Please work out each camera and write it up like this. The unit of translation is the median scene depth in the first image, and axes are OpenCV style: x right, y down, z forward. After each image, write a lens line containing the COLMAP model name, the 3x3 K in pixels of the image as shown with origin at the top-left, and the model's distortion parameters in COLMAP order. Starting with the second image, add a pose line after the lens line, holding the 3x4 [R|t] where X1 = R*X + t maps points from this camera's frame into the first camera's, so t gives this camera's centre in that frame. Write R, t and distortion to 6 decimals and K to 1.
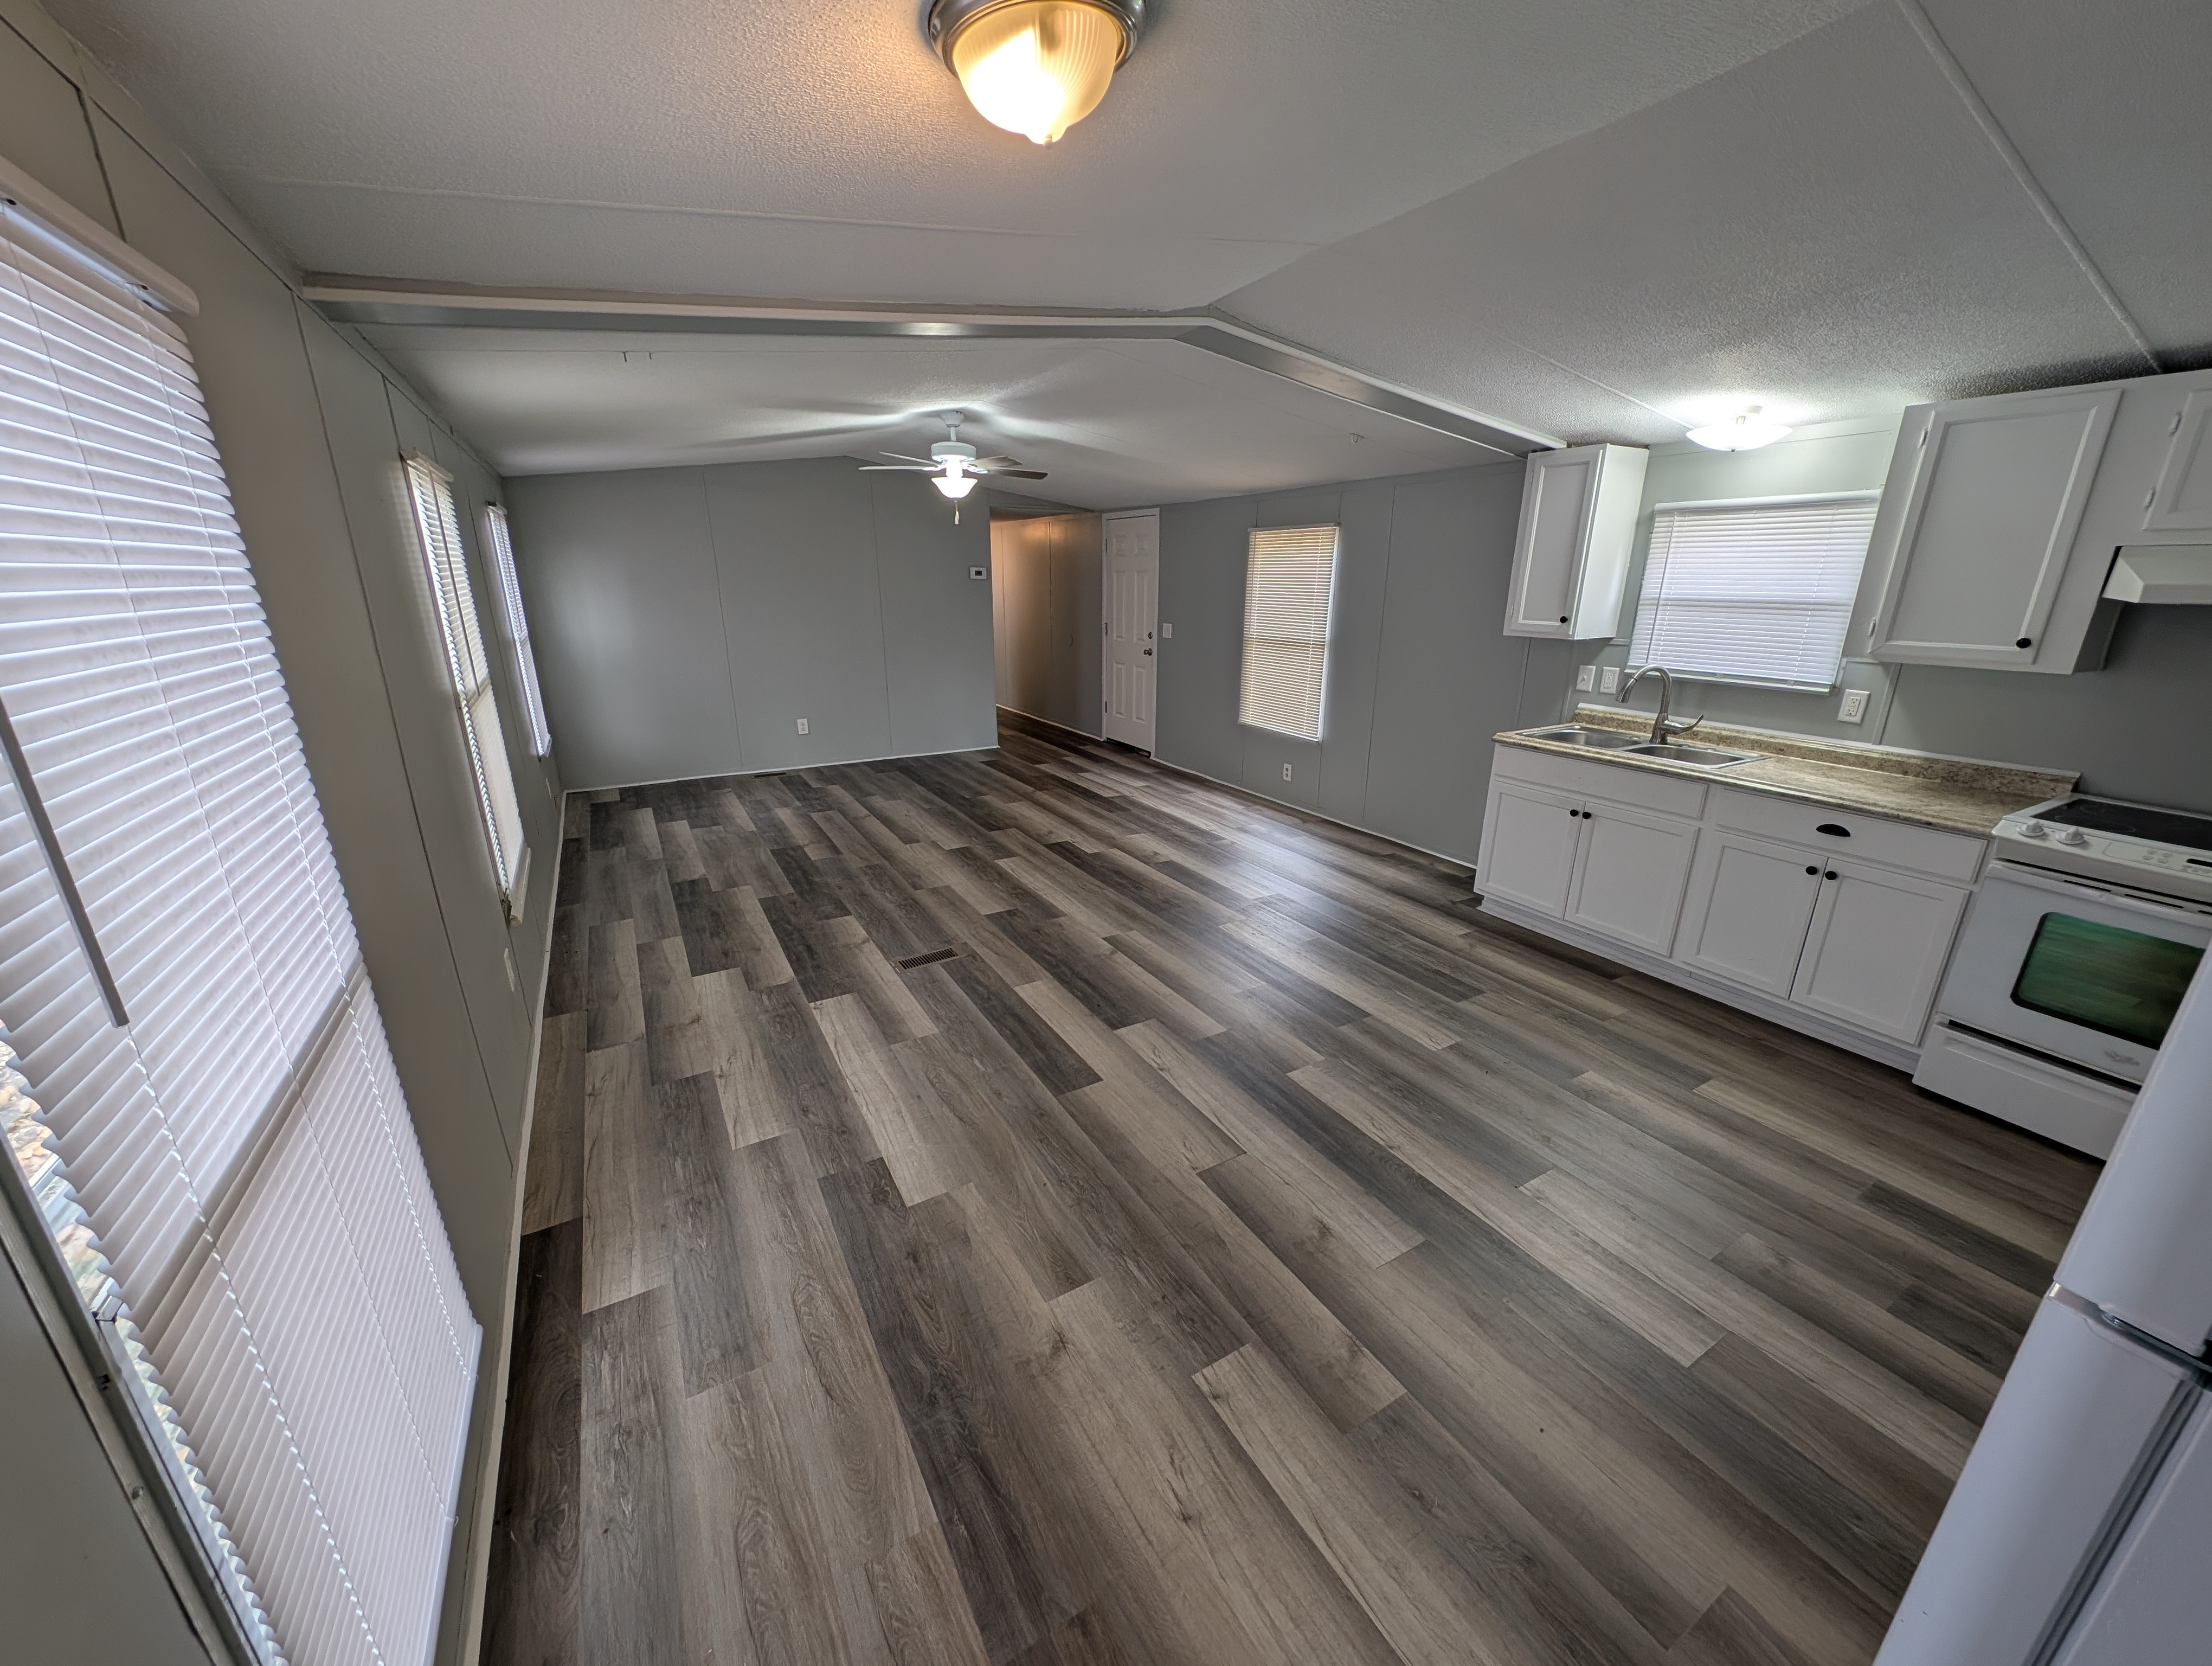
lens RADIAL K [[830.5, 0, 1103.2], [0, 830.5, 829.8], [0, 0, 1]] dist [-0.000368, -0.000475]
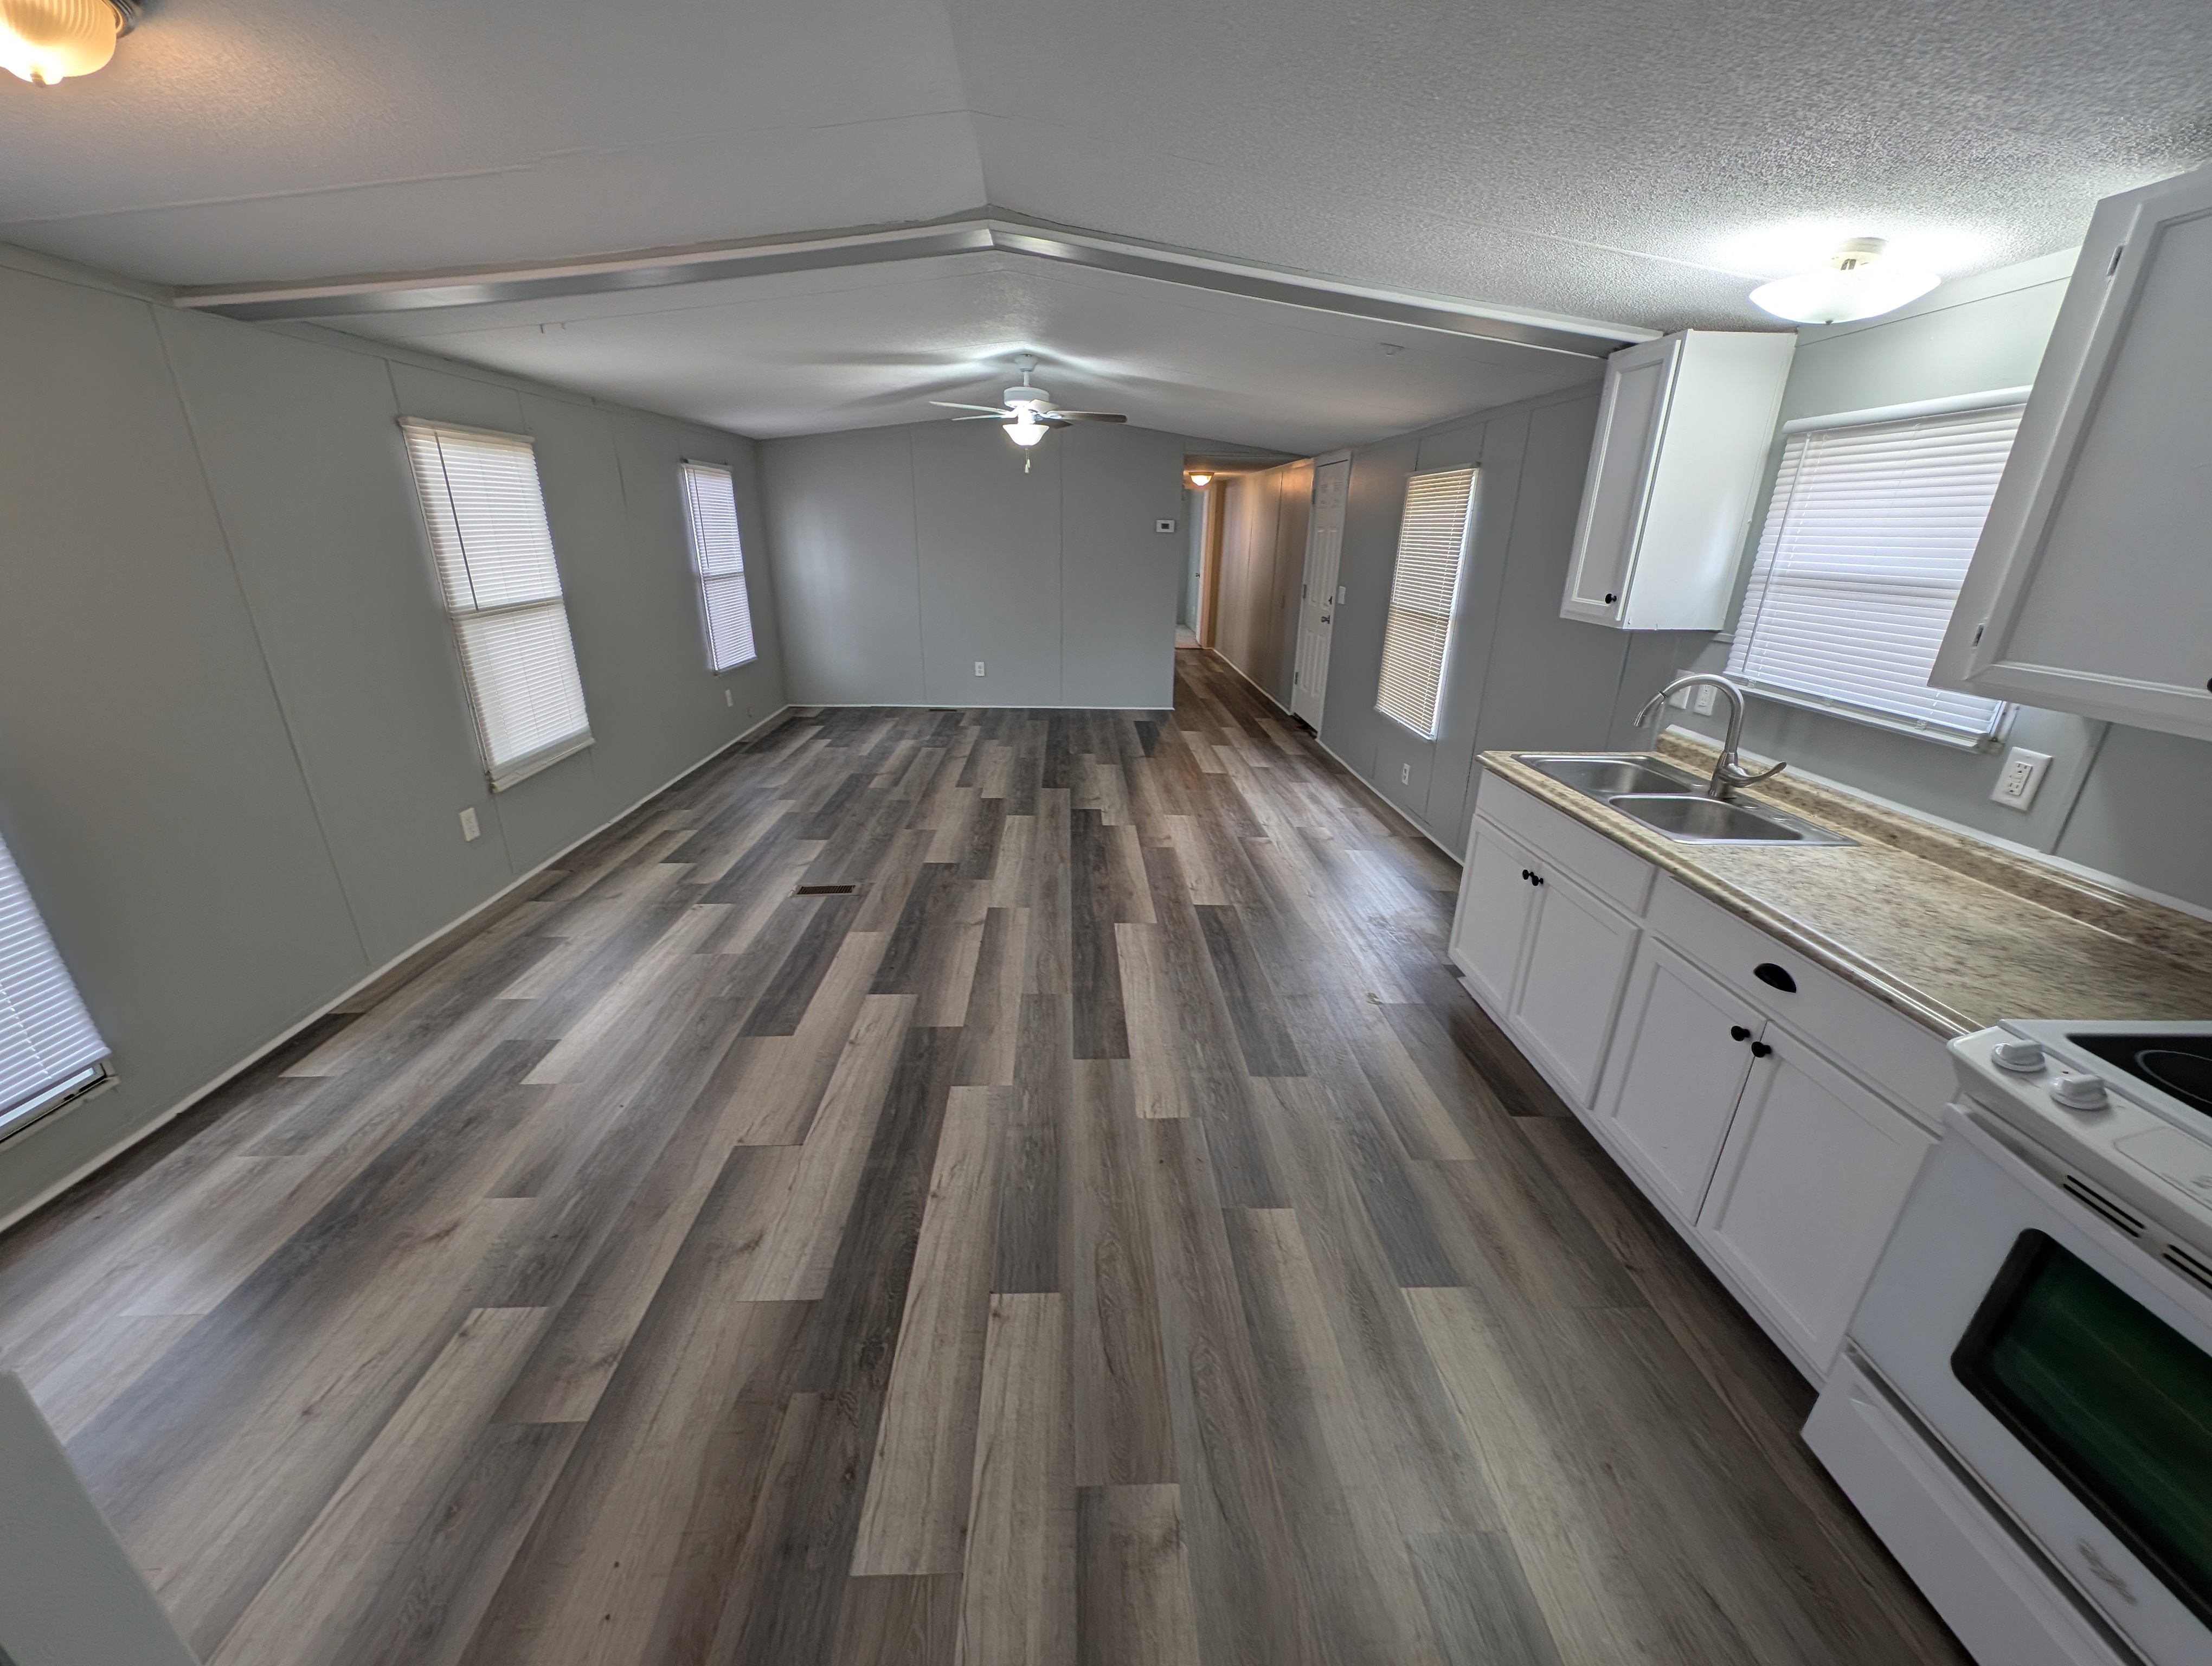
lens RADIAL K [[830.5, 0, 1103.2], [0, 830.5, 829.8], [0, 0, 1]] dist [-0.000368, -0.000475]
pose [[0.883092, 0.172334, -0.436405, 0.522193], [-0.151934, 0.985022, 0.081532, -0.057337], [0.443920, -0.005695, 0.896048, 0.197638]]
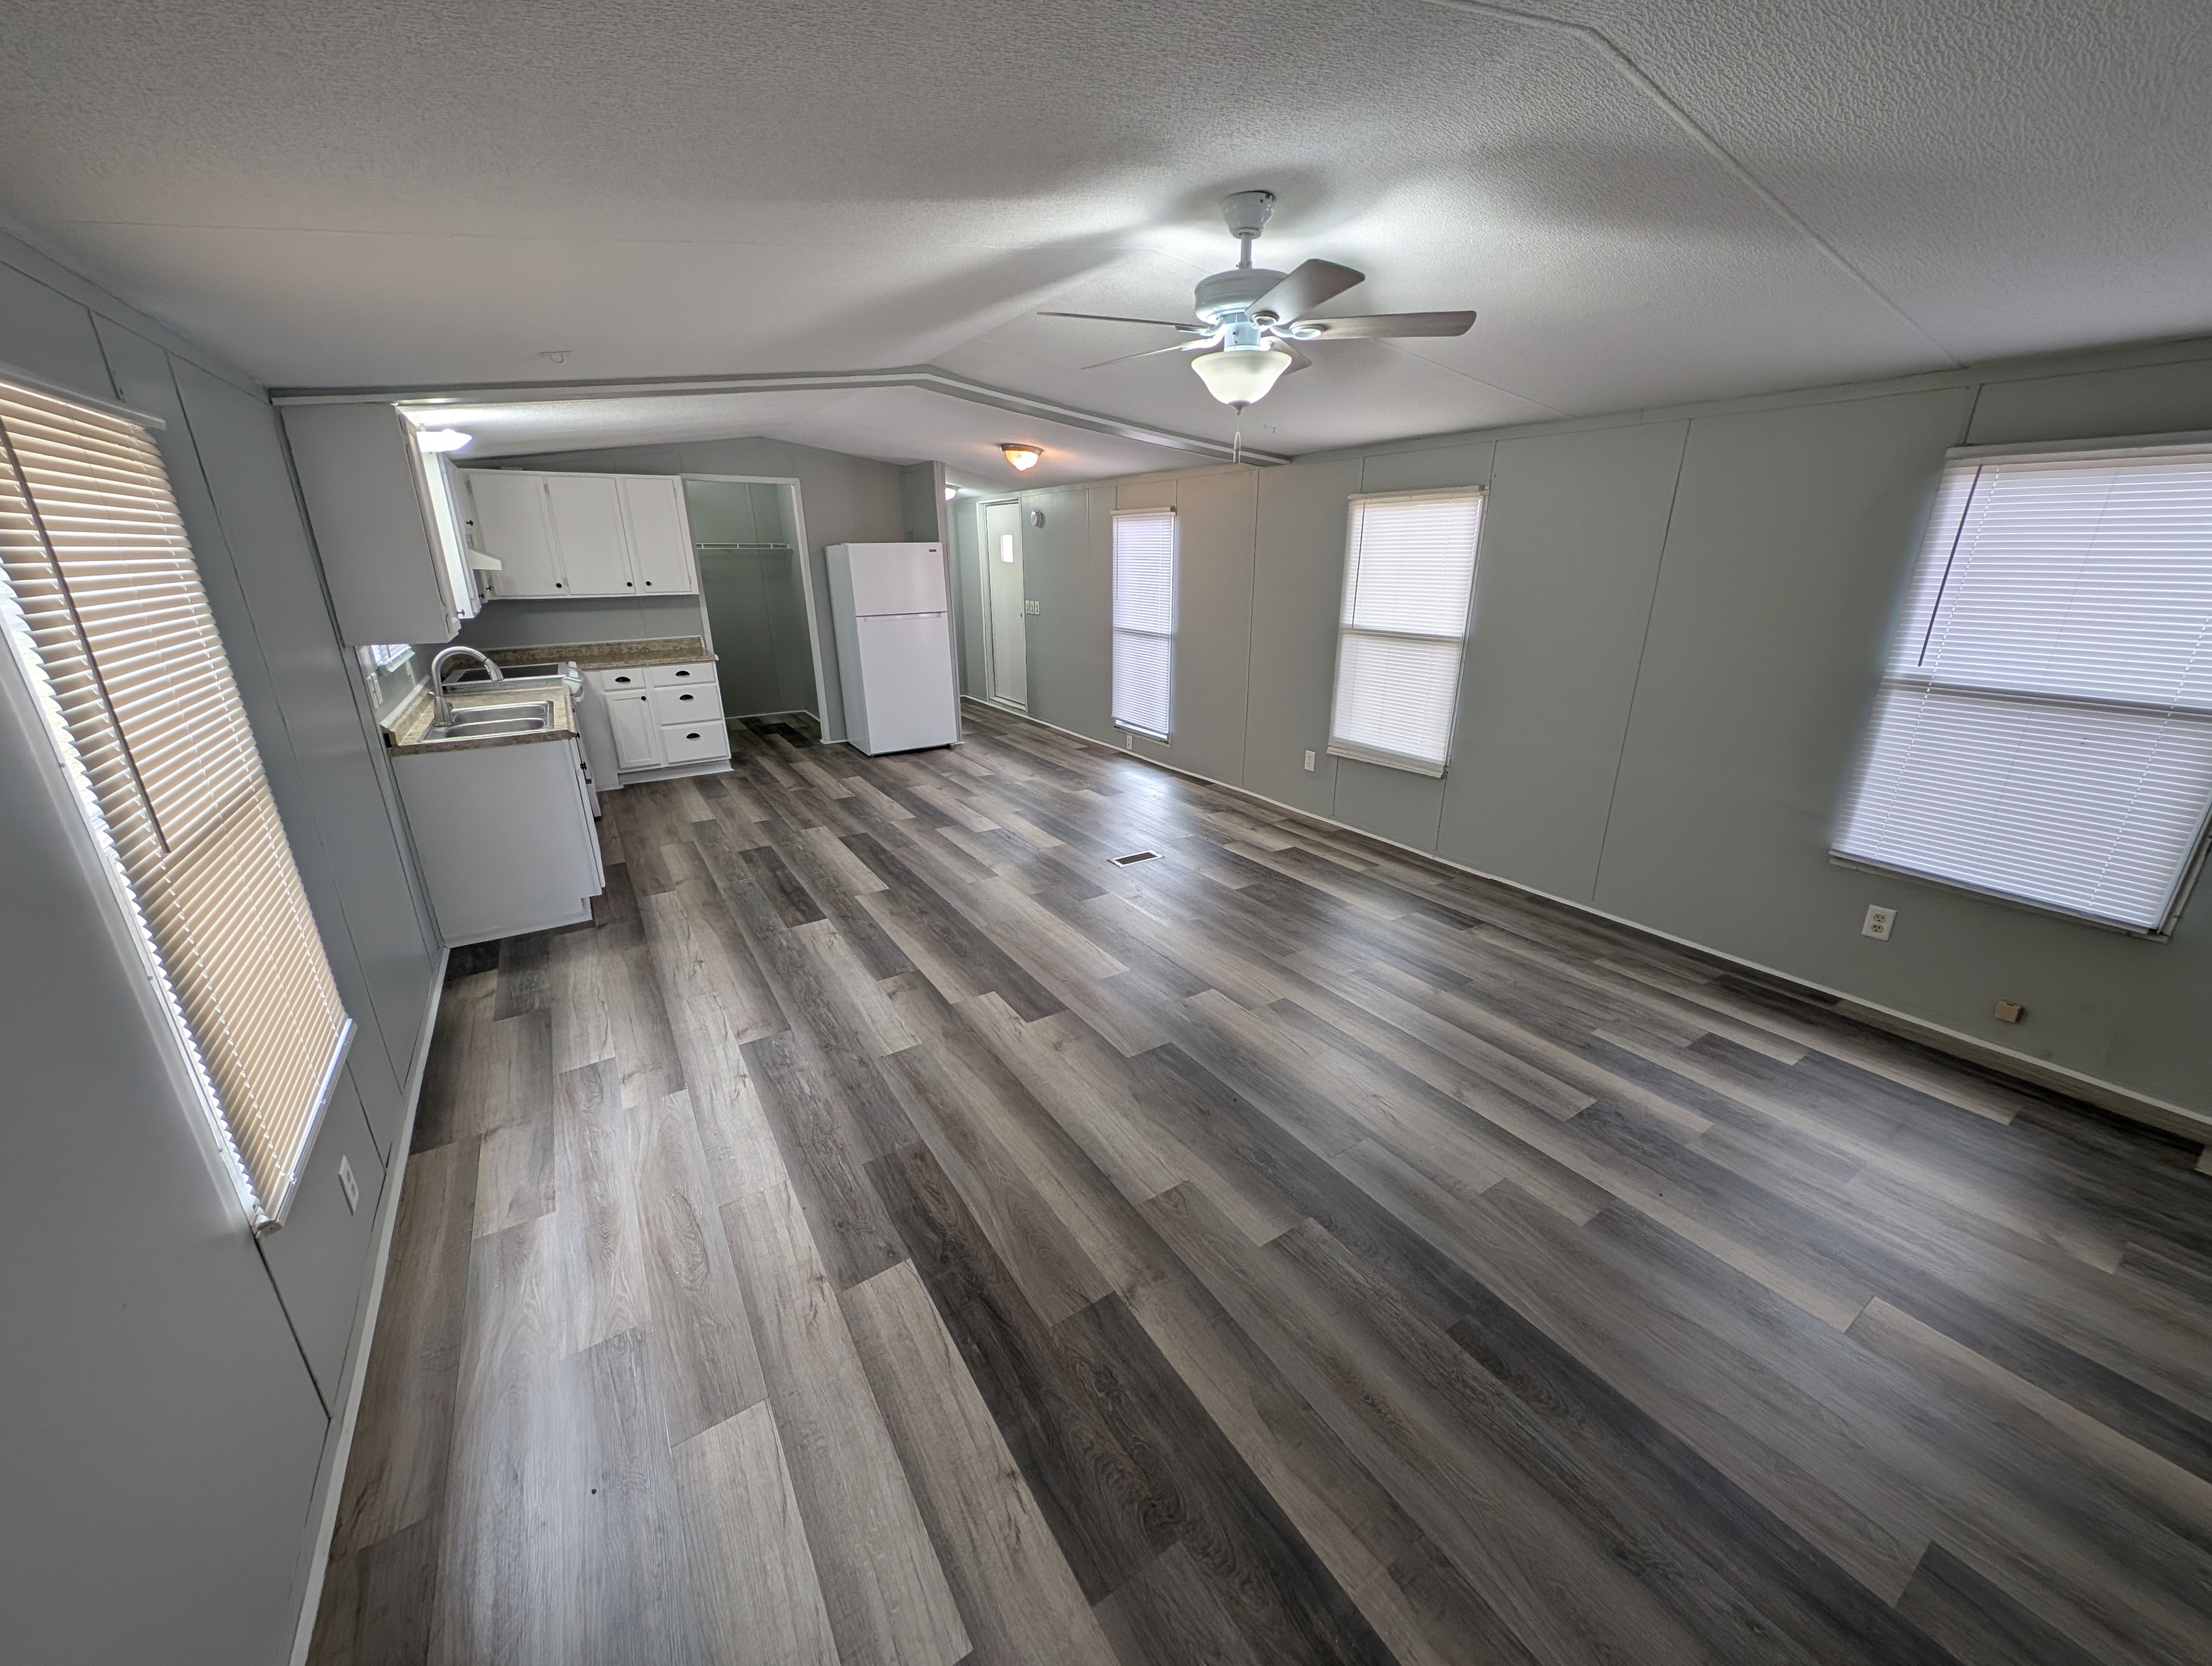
lens RADIAL K [[828.2, 0, 1106.9], [0, 828.2, 826.8], [0, 0, 1]] dist [0.001884, -0.000522]
pose [[-0.999012, 0.011820, -0.042838, -0.103543], [-0.015391, 0.812279, 0.583066, -0.606338], [0.041688, 0.583150, -0.811294, 1.914441]]
